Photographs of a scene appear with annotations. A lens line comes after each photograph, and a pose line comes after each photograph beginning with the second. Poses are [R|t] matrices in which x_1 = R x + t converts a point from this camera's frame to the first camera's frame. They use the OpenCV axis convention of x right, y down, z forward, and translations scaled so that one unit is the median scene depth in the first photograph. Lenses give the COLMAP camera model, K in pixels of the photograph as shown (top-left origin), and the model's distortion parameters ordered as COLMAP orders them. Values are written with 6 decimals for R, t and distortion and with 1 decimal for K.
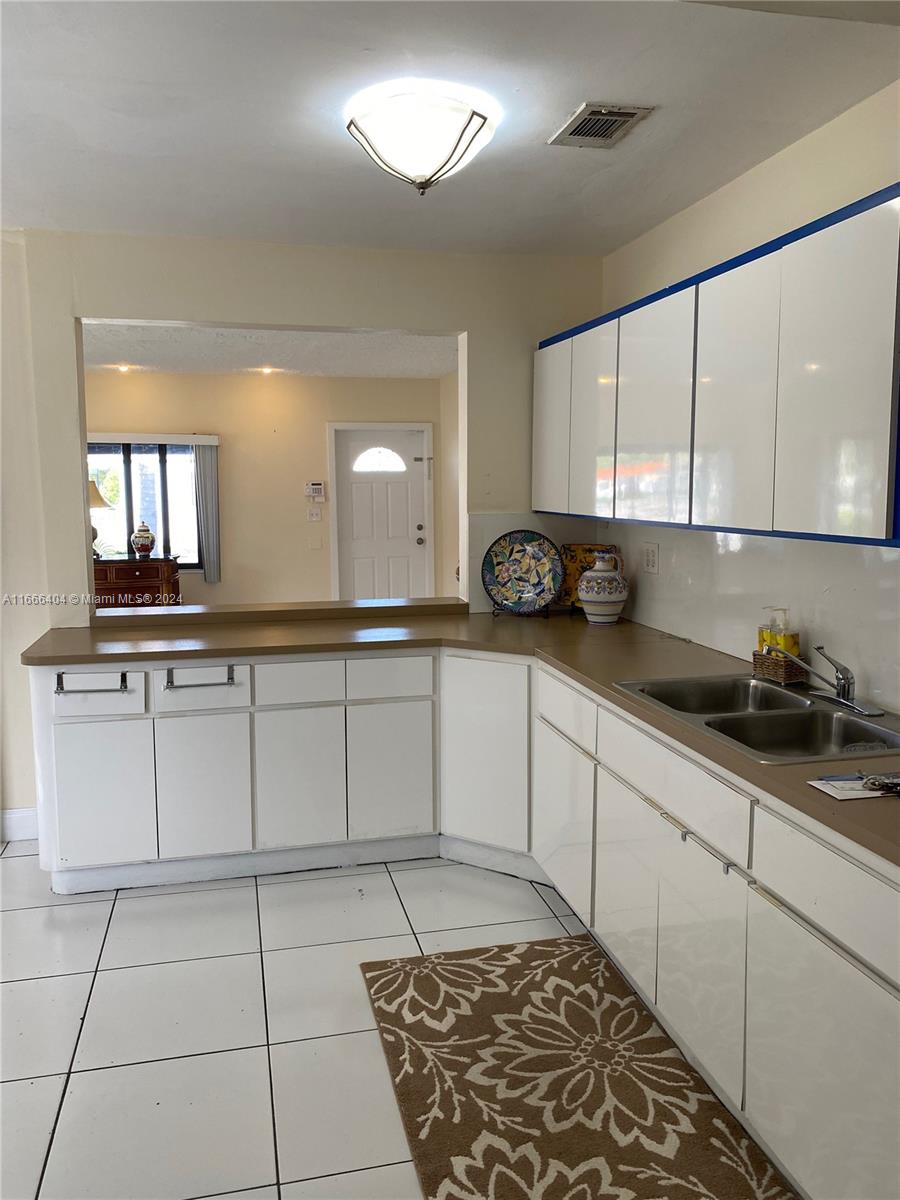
lens RADIAL K [[917.1, 0, 447.0], [0, 917.1, 591.4], [0, 0, 1]] dist [0.045201, -0.026707]
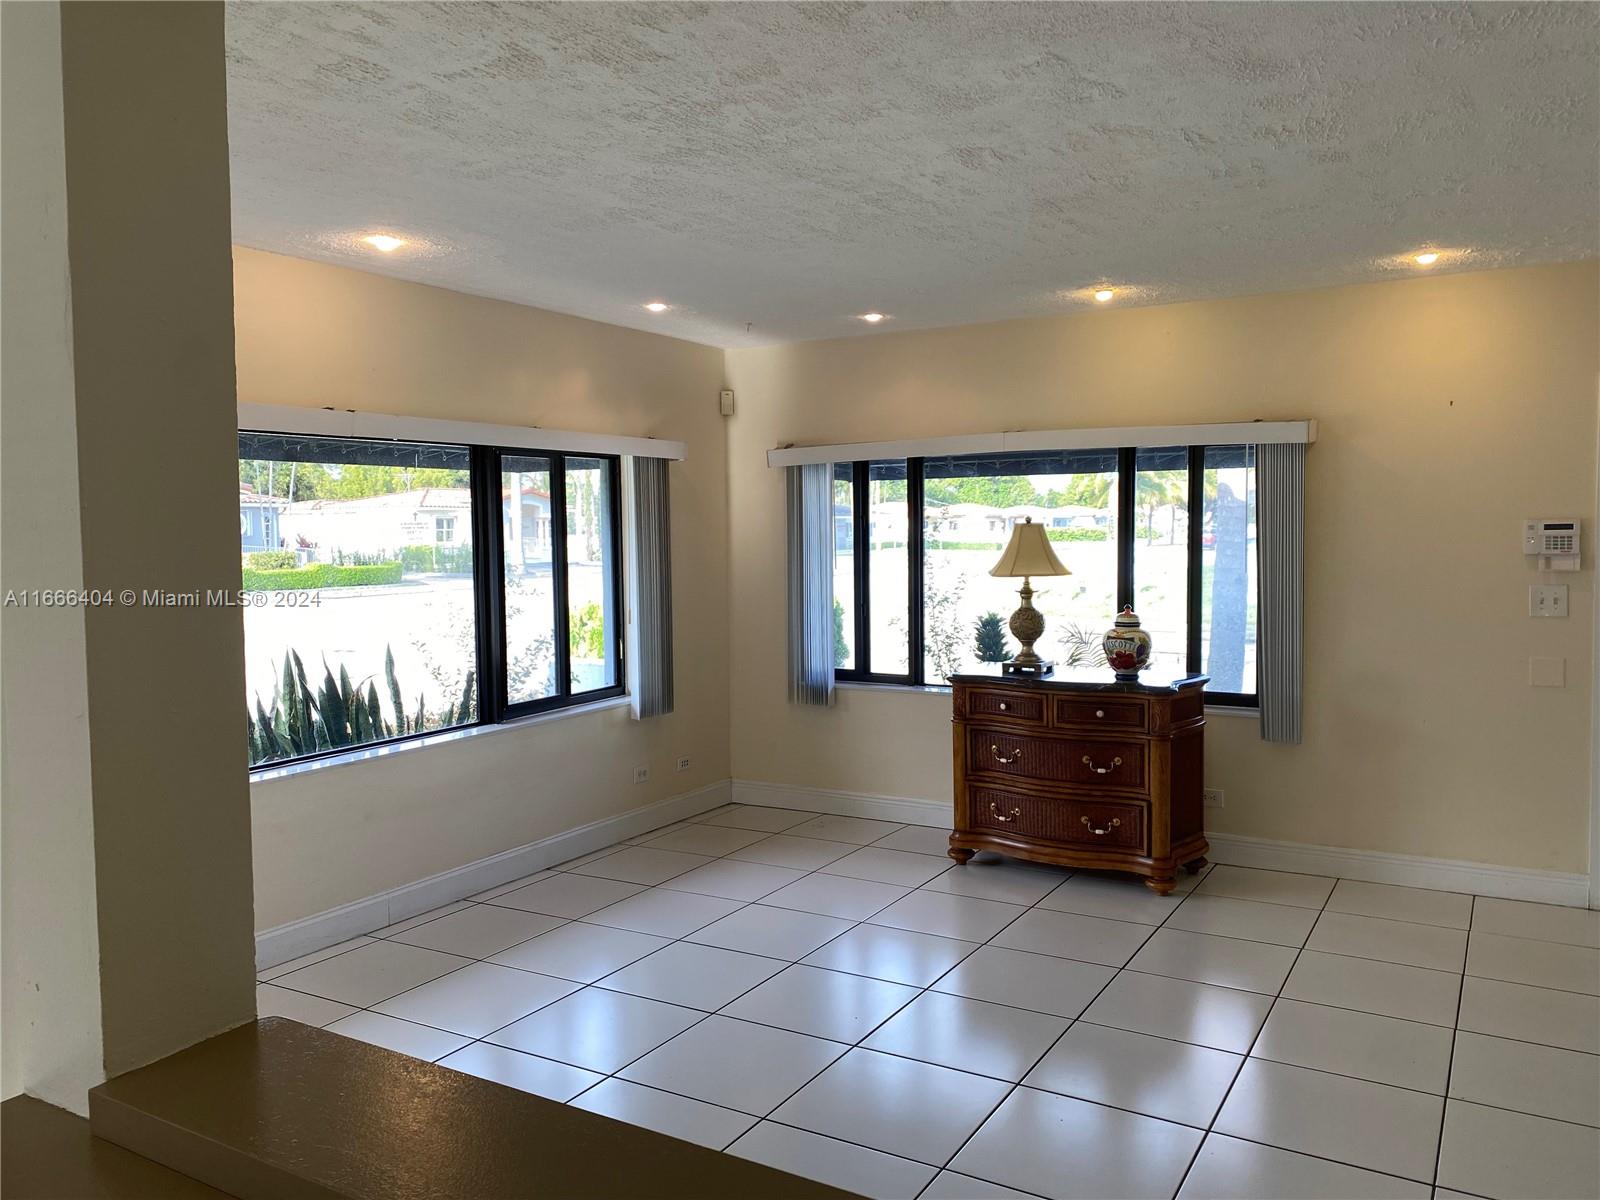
lens RADIAL K [[1222.8, 0, 800.0], [0, 1222.8, 600.0], [0, 0, 1]] dist [0.045201, -0.026707]
pose [[0.721719, 0.041840, -0.690920, -0.006257], [-0.073332, 0.997176, -0.016216, -0.052155], [0.688290, 0.062370, 0.722749, 0.385368]]
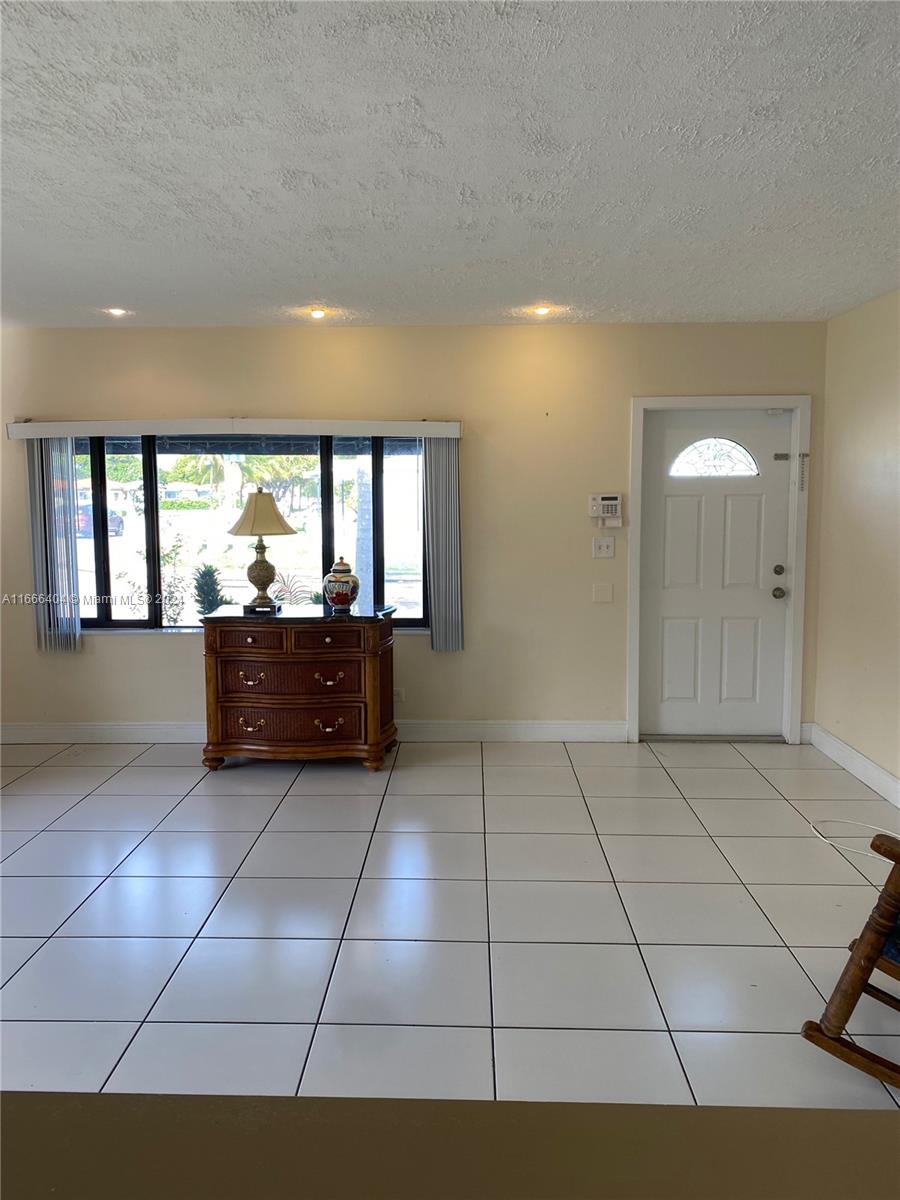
lens RADIAL K [[920.7, 0, 451.5], [0, 920.7, 593.0], [0, 0, 1]] dist [0.094877, -0.112815]
pose [[0.968253, 0.030817, -0.248064, -0.089640], [-0.032412, 0.999472, -0.002348, -0.048464], [0.247860, 0.010313, 0.968741, 0.372812]]
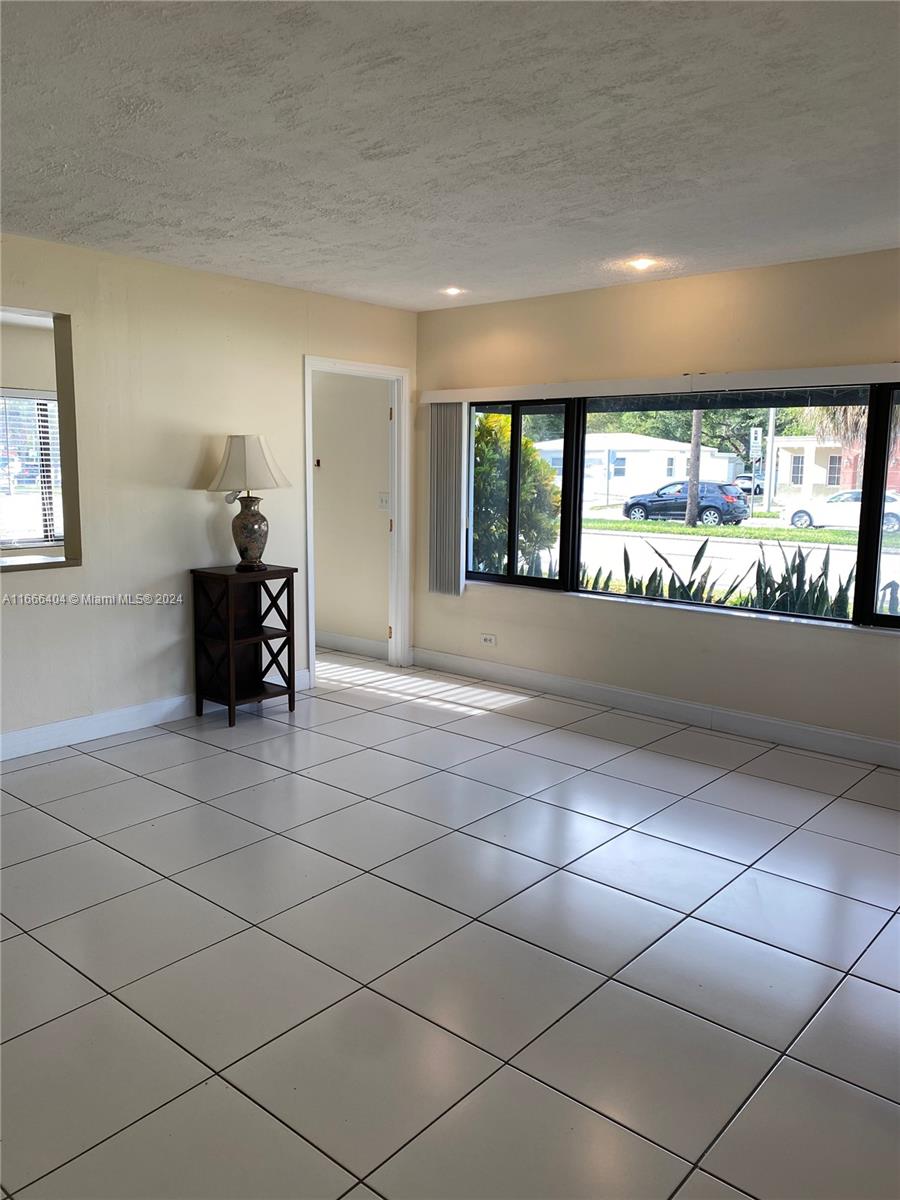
lens RADIAL K [[903.6, 0, 444.4], [0, 903.6, 599.5], [0, 0, 1]] dist [0.059803, -0.058075]
pose [[-0.809074, 0.087134, -0.581211, -0.032840], [-0.075213, 0.965465, 0.249440, -0.120433], [0.582874, 0.245530, -0.774579, 1.011627]]
